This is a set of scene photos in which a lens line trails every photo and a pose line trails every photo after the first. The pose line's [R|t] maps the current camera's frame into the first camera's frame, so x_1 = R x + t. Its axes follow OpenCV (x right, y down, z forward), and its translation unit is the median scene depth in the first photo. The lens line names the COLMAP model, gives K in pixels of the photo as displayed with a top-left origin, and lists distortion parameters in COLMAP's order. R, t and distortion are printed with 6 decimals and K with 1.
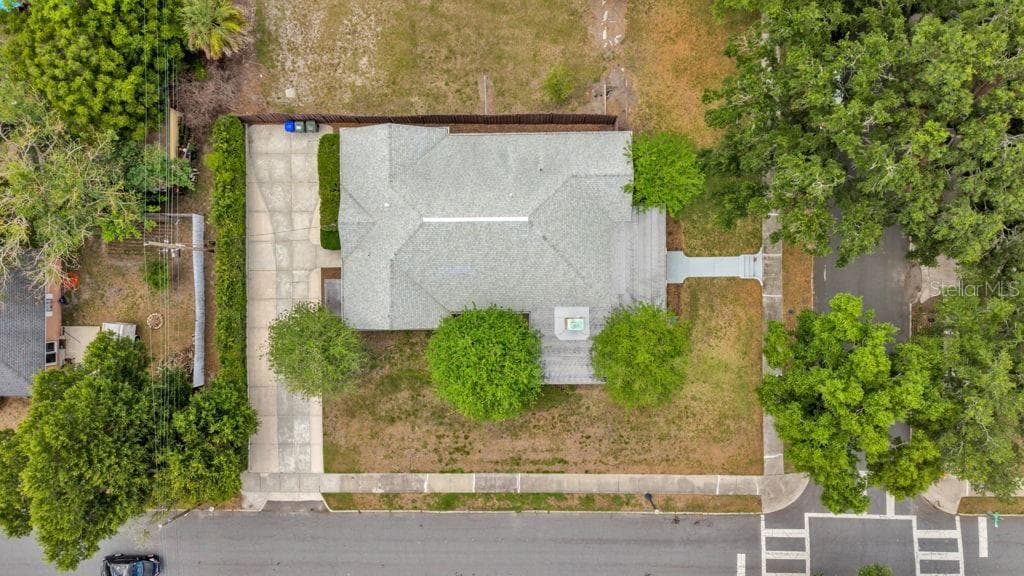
lens RADIAL K [[691.0, 0, 504.7], [0, 691.0, 281.6], [0, 0, 1]] dist [0.038674, -0.039754]
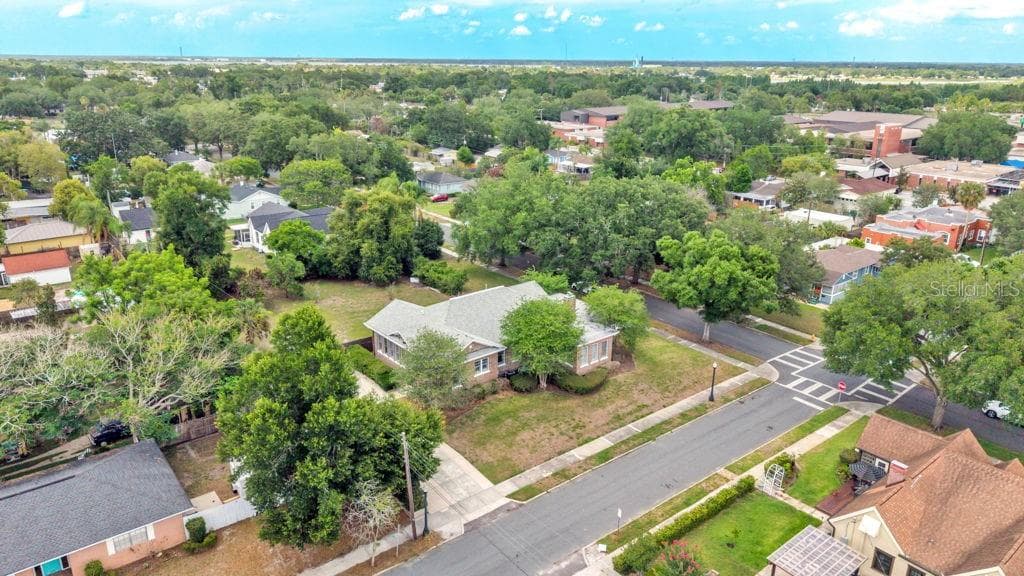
lens RADIAL K [[691.0, 0, 504.7], [0, 691.0, 281.6], [0, 0, 1]] dist [0.038674, -0.039754]
pose [[0.782261, -0.160525, 0.601912, -0.800293], [0.622082, 0.252302, -0.741187, 0.947498], [-0.032884, 0.954241, 0.297226, 0.436530]]
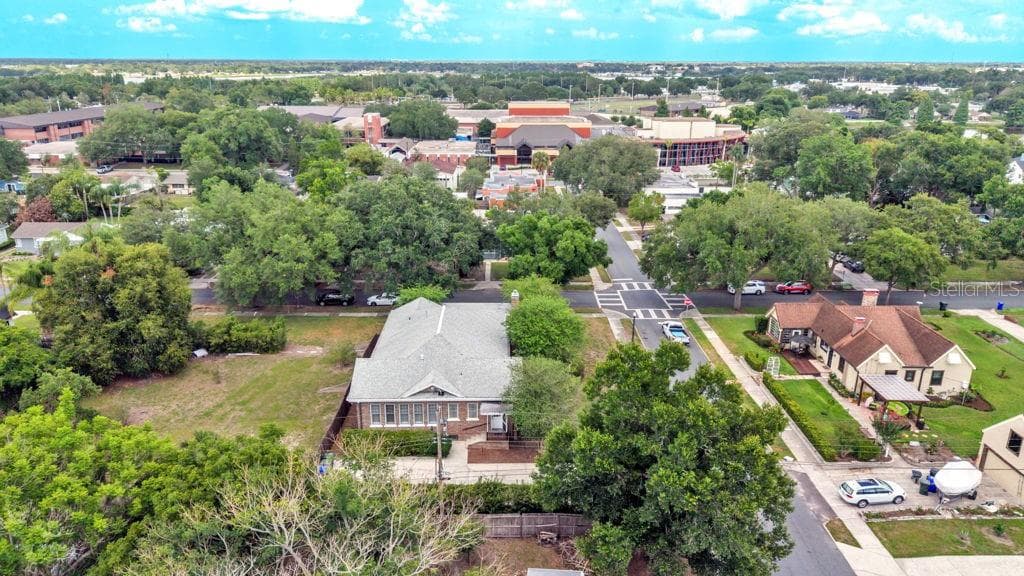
lens RADIAL K [[691.0, 0, 504.7], [0, 691.0, 281.6], [0, 0, 1]] dist [0.038674, -0.039754]
pose [[-0.002418, -0.281878, 0.959447, -1.182577], [0.999943, 0.009298, 0.005251, 0.022549], [-0.010401, 0.959405, 0.281839, 0.451770]]
